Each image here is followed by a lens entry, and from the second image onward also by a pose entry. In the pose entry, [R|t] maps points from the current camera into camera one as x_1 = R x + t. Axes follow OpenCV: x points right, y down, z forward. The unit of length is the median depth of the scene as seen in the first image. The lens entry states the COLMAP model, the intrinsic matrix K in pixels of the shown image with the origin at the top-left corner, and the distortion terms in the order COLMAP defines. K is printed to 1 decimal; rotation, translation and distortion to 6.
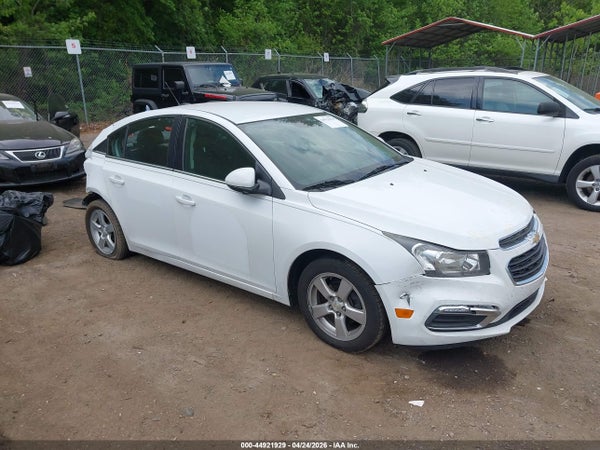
lens RADIAL K [[453.4, 0, 298.5], [0, 453.4, 227.5], [0, 0, 1]] dist [-0.012419, -0.007832]
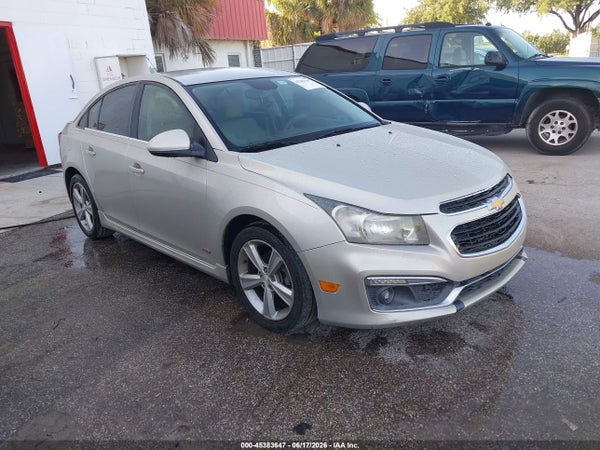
lens RADIAL K [[453.4, 0, 300.3], [0, 453.4, 227.5], [0, 0, 1]] dist [-0.012419, -0.007832]
pose [[0.991854, 0.010735, -0.126929, 0.263557], [-0.007905, 0.999709, 0.022781, 0.050093], [0.127136, -0.021592, 0.991650, 0.111586]]
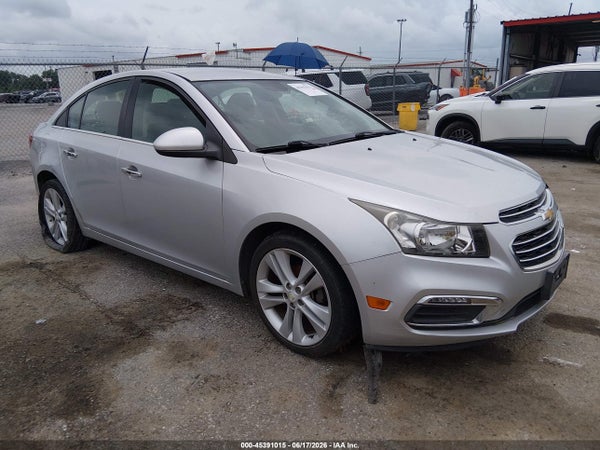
lens RADIAL K [[453.4, 0, 301.6], [0, 453.4, 220.6], [0, 0, 1]] dist [-0.012419, -0.007832]
pose [[0.999504, 0.016599, -0.026754, 0.113366], [-0.017507, 0.999266, -0.034079, 0.068302], [0.026169, 0.034530, 0.999061, 0.198028]]
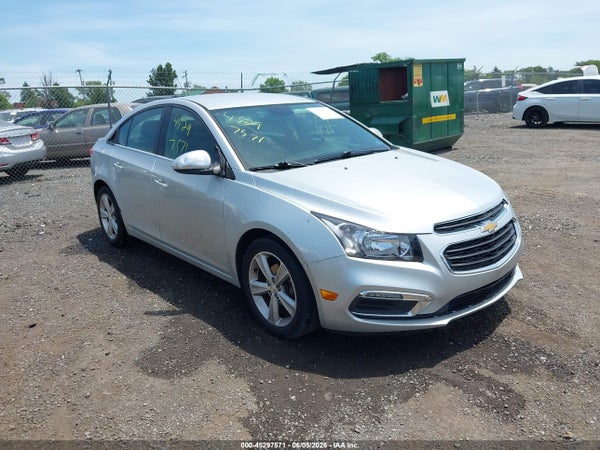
lens RADIAL K [[453.4, 0, 300.7], [0, 453.4, 228.4], [0, 0, 1]] dist [-0.012419, -0.007832]
pose [[0.985531, 0.040598, -0.164564, 0.294835], [-0.043811, 0.998913, -0.015944, 0.057214], [0.163738, 0.022923, 0.986238, 0.032820]]
